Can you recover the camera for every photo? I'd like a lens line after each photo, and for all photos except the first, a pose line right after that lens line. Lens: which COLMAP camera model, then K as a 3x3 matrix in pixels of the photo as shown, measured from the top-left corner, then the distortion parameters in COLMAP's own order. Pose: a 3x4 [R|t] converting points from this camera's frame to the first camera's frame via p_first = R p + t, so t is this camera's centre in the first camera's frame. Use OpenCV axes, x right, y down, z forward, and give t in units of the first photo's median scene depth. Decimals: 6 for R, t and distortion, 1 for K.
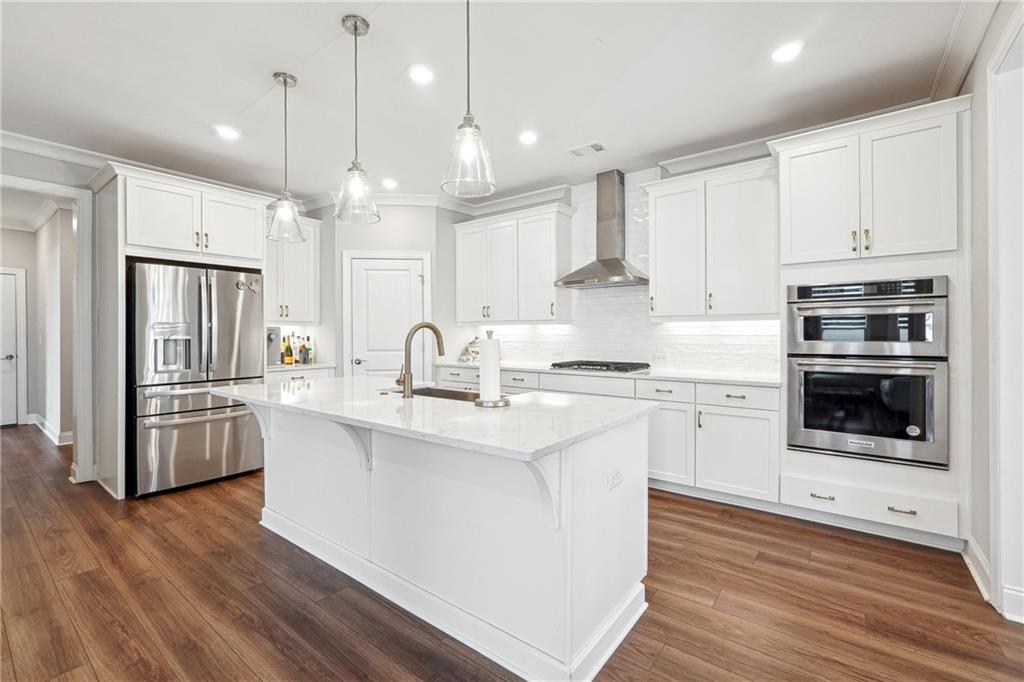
lens RADIAL K [[440.3, 0, 502.5], [0, 440.3, 335.3], [0, 0, 1]] dist [-0.009286, 0.000001]
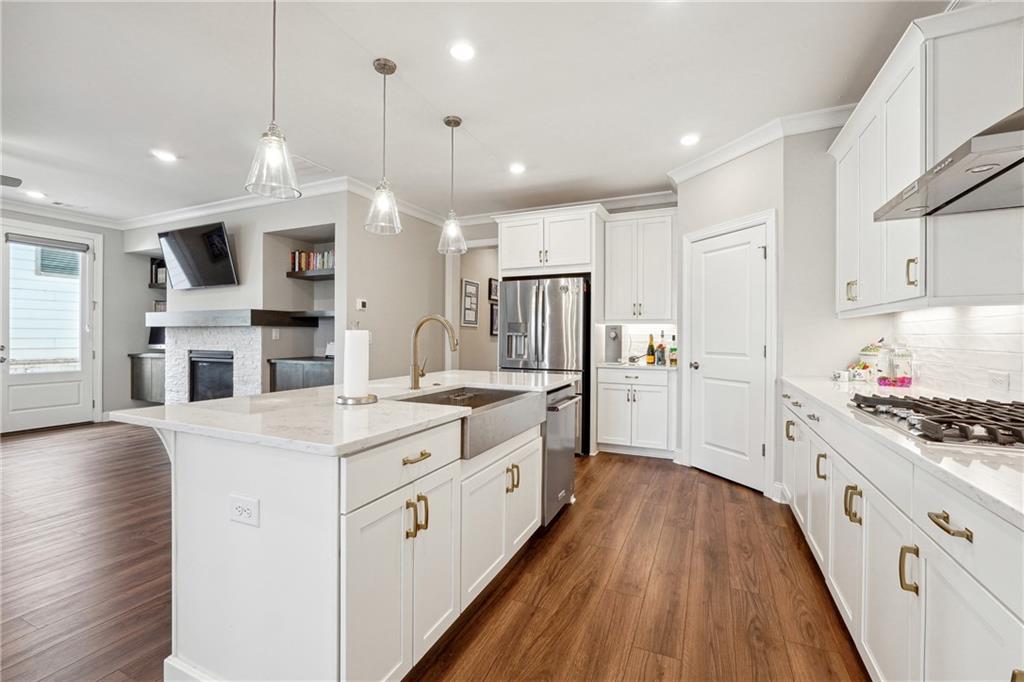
lens RADIAL K [[449.6, 0, 495.1], [0, 449.6, 334.8], [0, 0, 1]] dist [0.000432, 0.000166]
pose [[0.215172, 0.005541, -0.976560, 0.565306], [-0.012341, 0.999919, 0.002955, 0.005045], [0.976498, 0.011416, 0.215223, 0.615475]]
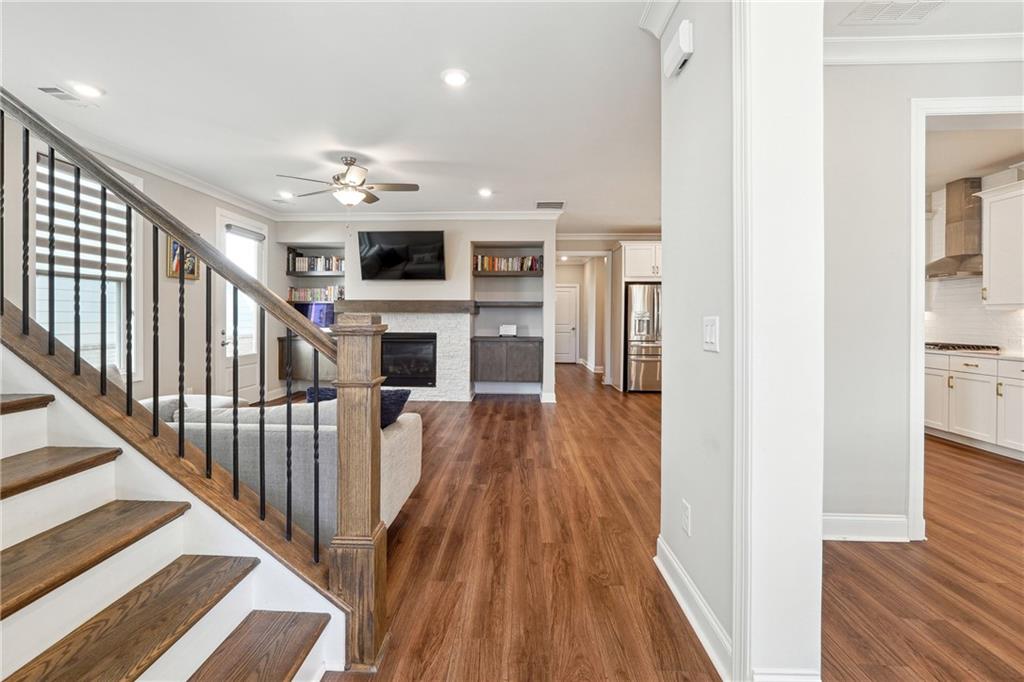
lens RADIAL K [[453.0, 0, 499.0], [0, 453.0, 318.7], [0, 0, 1]] dist [0.000348, 0.000184]
pose [[0.574370, 0.008278, -0.818554, 0.613925], [-0.013546, 0.999908, 0.000607, 0.011457], [0.818484, 0.010740, 0.574429, -0.789720]]
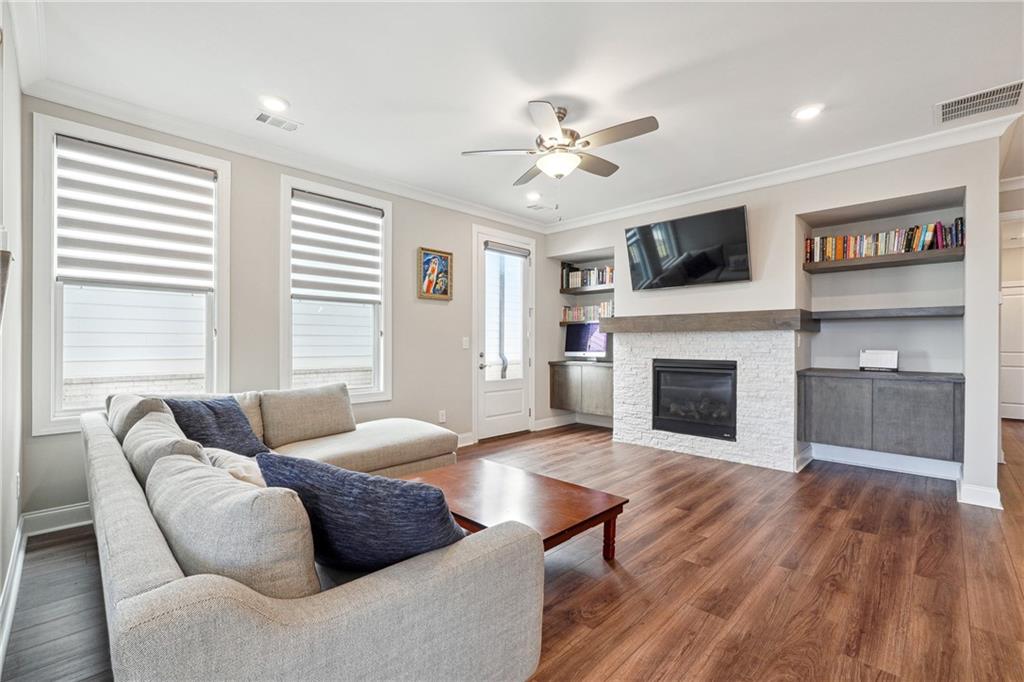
lens RADIAL K [[448.6, 0, 503.2], [0, 448.6, 342.6], [0, 0, 1]] dist [-0.002402, 0.000042]
pose [[-0.118881, 0.003784, -0.992901, 0.239642], [-0.009939, 0.999938, 0.005000, 0.024385], [0.992859, 0.010463, -0.118836, -0.415633]]
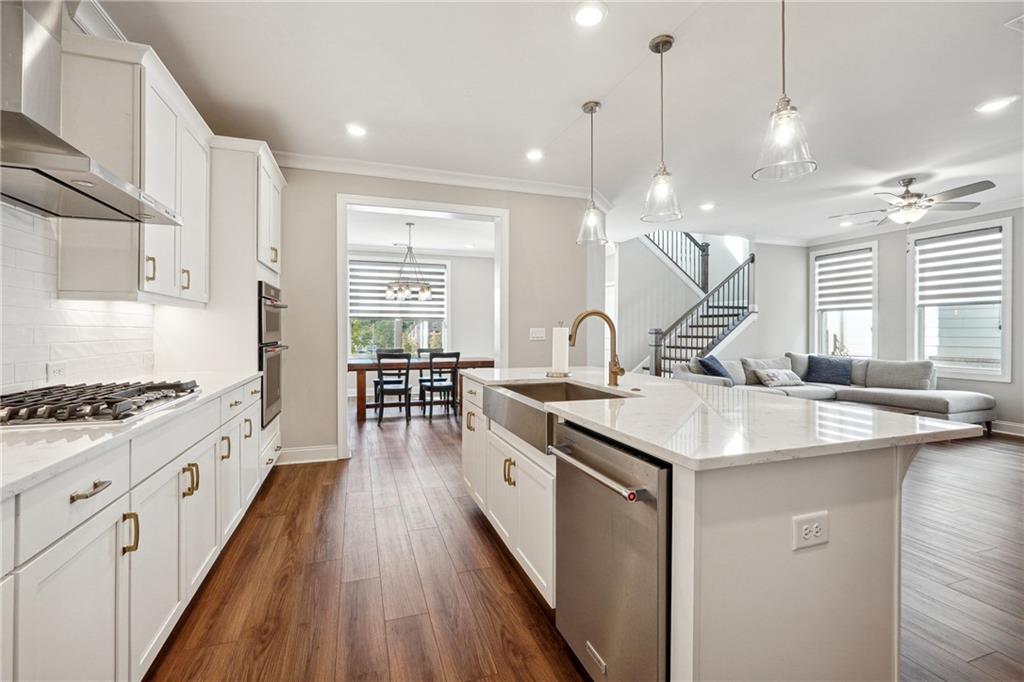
lens RADIAL K [[446.5, 0, 512.4], [0, 446.5, 330.3], [0, 0, 1]] dist [-0.003249, -0.000259]
pose [[-0.843214, 0.004809, 0.537557, -0.372612], [0.006366, 0.999979, 0.001041, 0.008736], [-0.537541, 0.004300, -0.843227, 1.293245]]
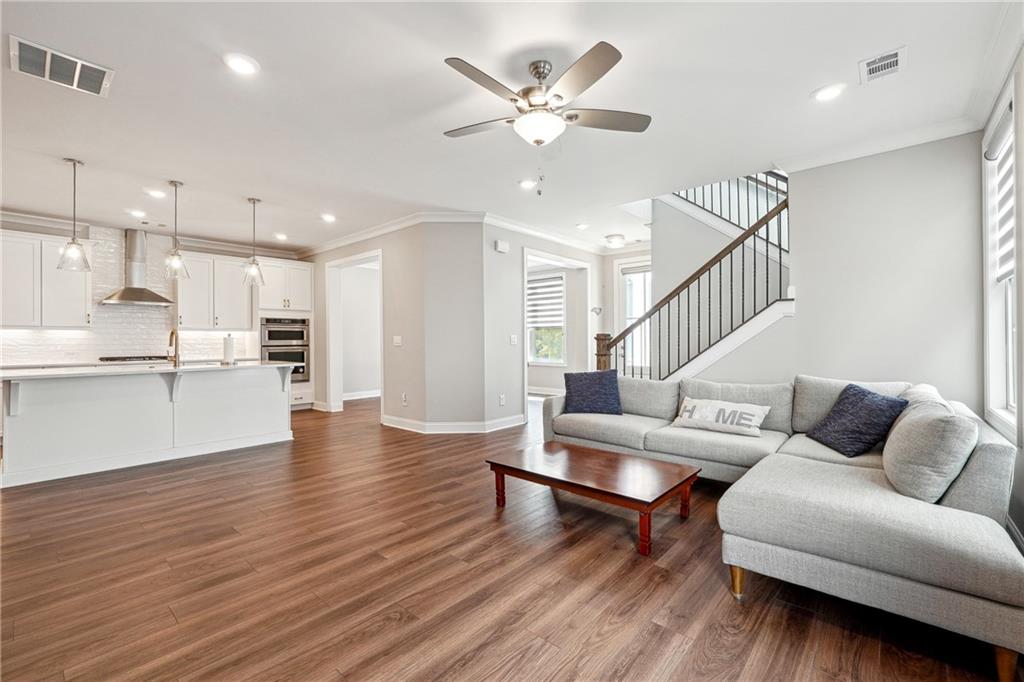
lens RADIAL K [[440.3, 0, 502.5], [0, 440.3, 335.3], [0, 0, 1]] dist [-0.009286, 0.000001]
pose [[0.070302, 0.014399, 0.997422, -1.357125], [0.013319, 0.999793, -0.015372, 0.032895], [-0.997437, 0.014365, 0.070096, -0.401510]]
